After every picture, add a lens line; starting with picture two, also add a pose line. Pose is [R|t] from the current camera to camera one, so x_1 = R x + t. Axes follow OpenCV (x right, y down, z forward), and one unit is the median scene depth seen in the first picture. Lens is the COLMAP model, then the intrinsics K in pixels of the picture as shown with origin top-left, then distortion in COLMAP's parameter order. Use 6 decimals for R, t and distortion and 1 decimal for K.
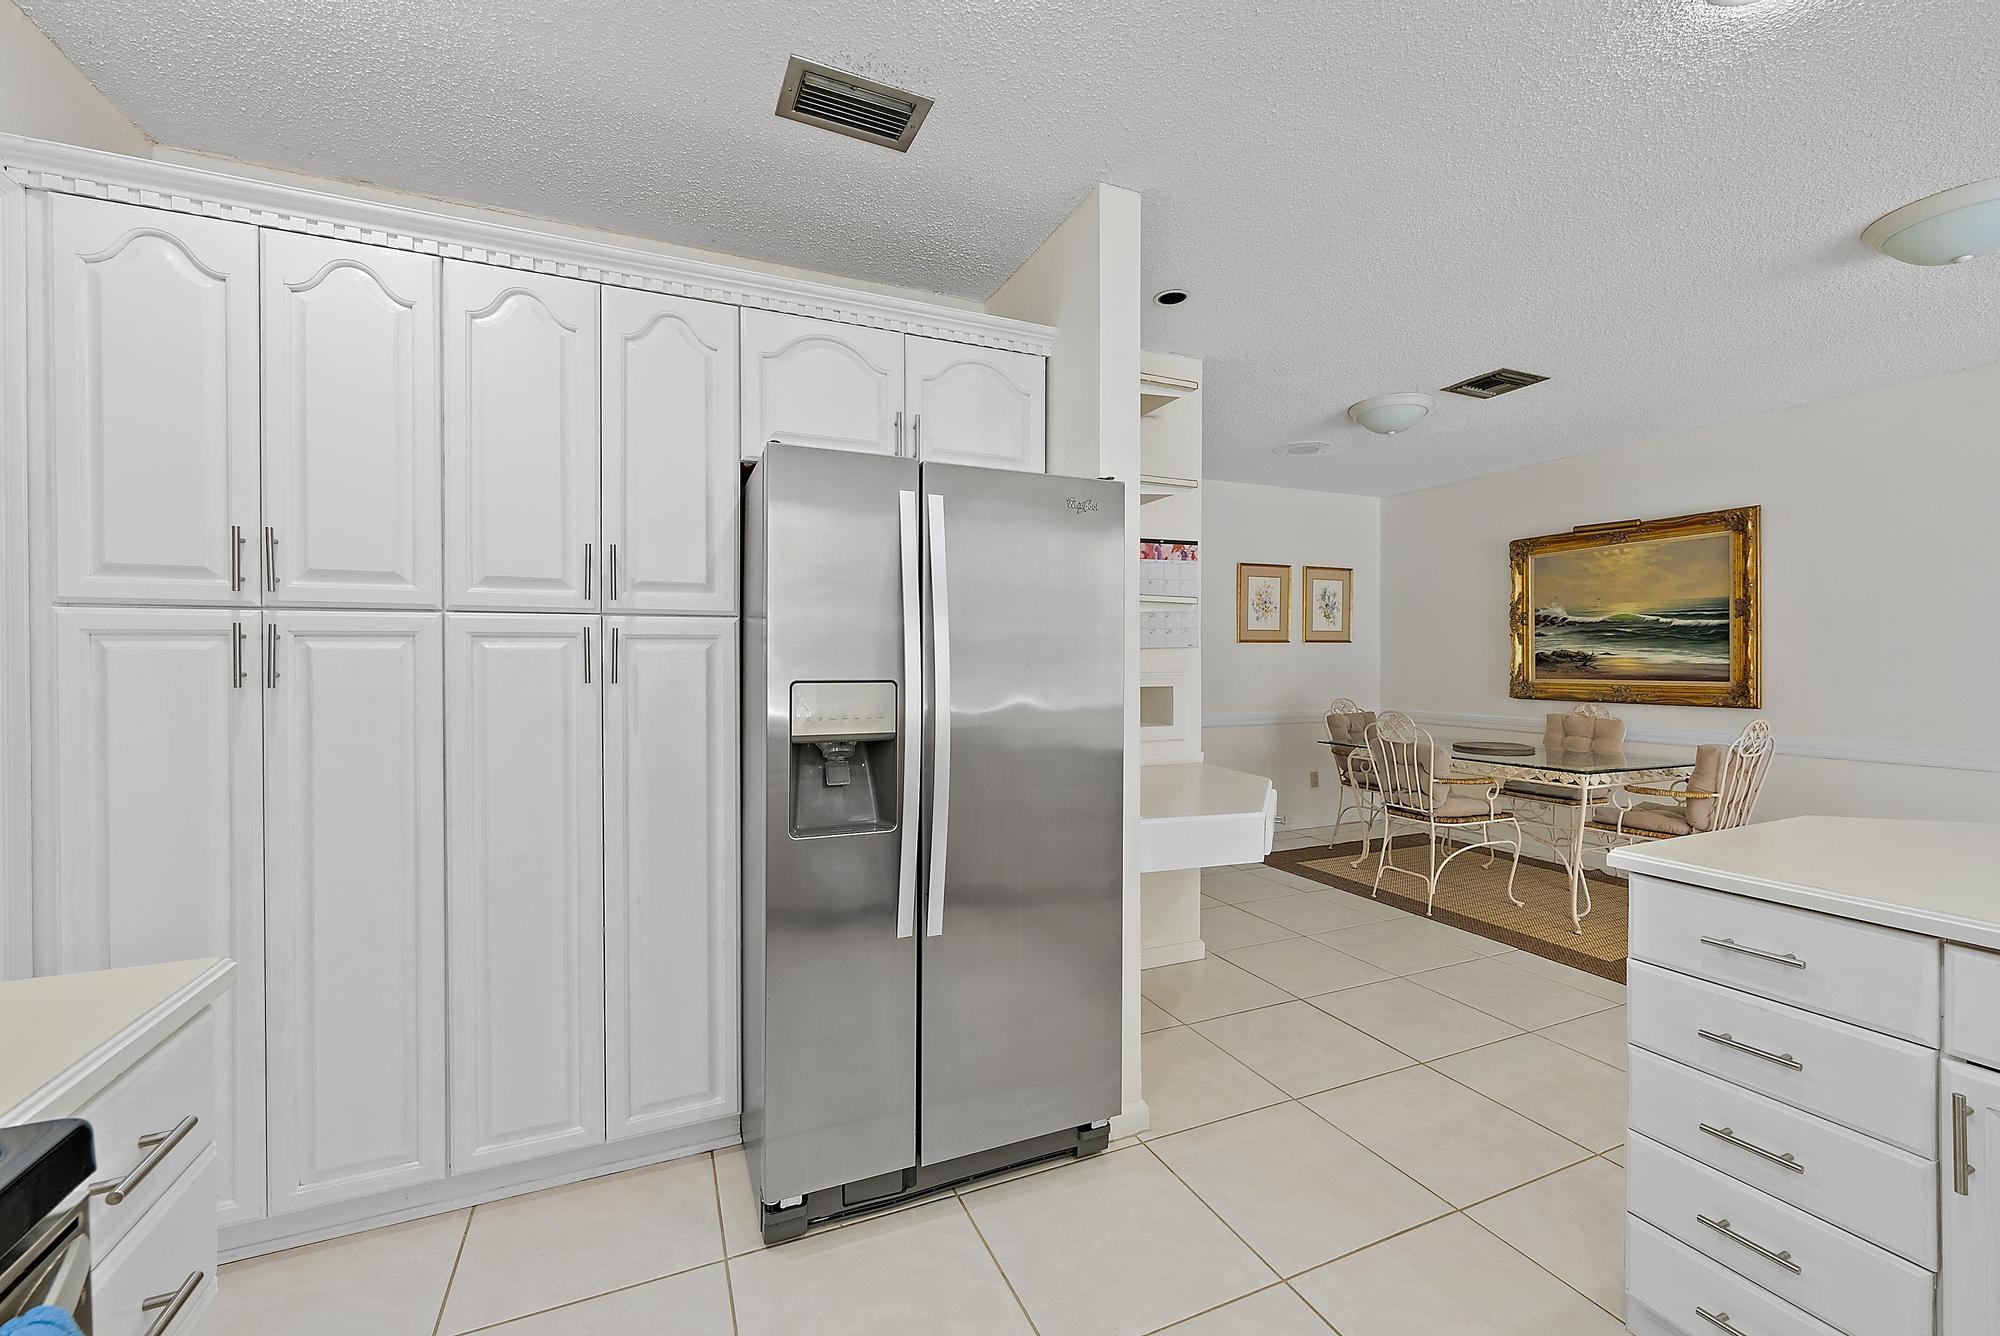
lens RADIAL K [[815.8, 0, 1005.1], [0, 815.8, 664.7], [0, 0, 1]] dist [-0.001616, 0.000307]
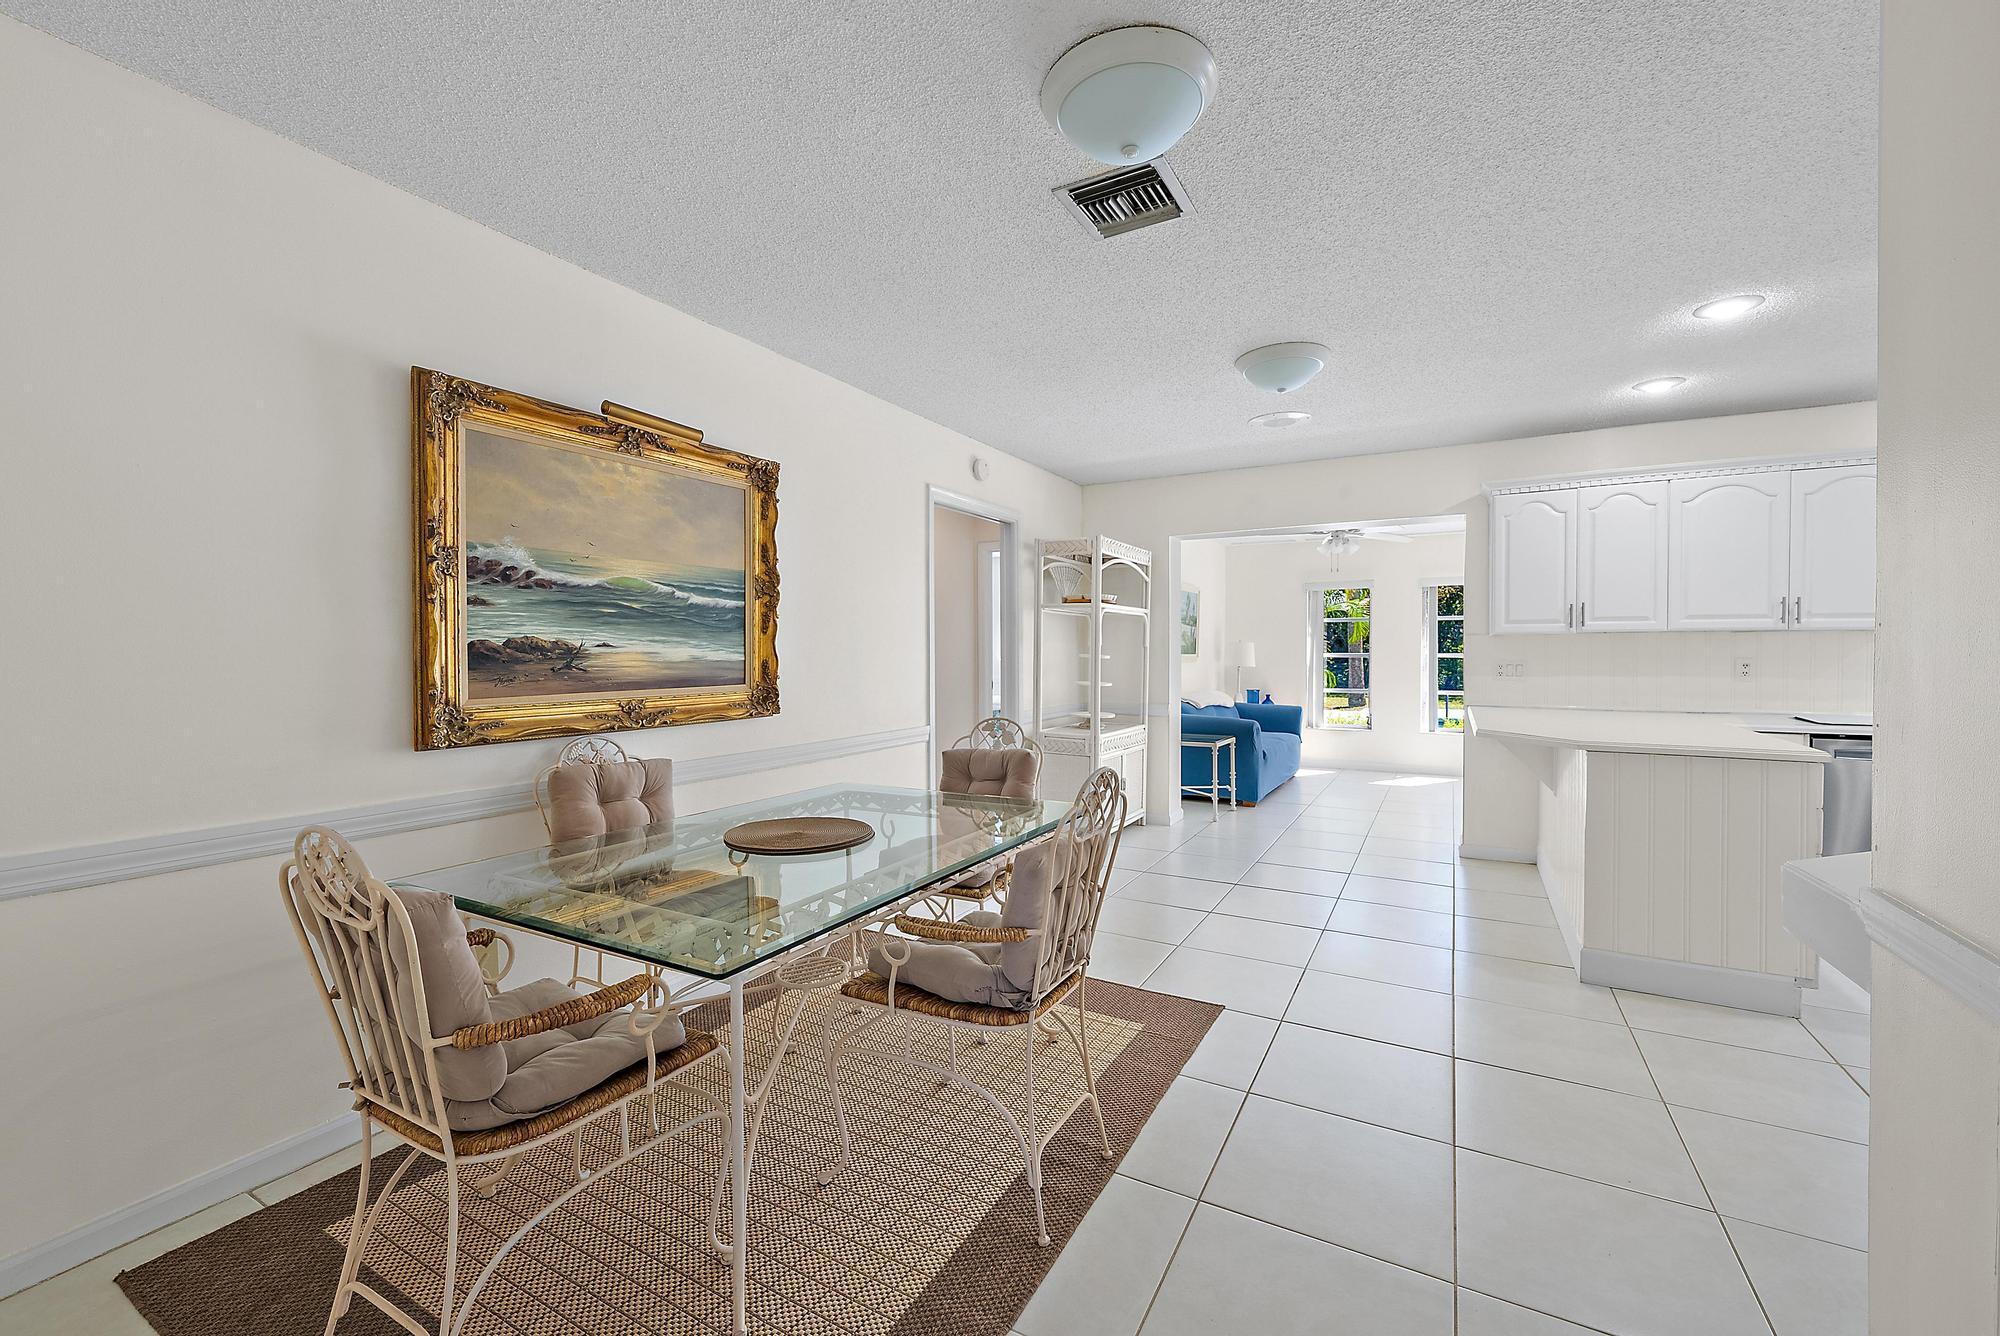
lens RADIAL K [[815.8, 0, 1003.9], [0, 815.8, 660.5], [0, 0, 1]] dist [-0.001616, 0.000307]
pose [[-0.608405, -0.009586, 0.793569, 0.126514], [0.005136, 0.999859, 0.016015, -0.010267], [-0.793610, 0.013820, -0.608270, 1.114281]]
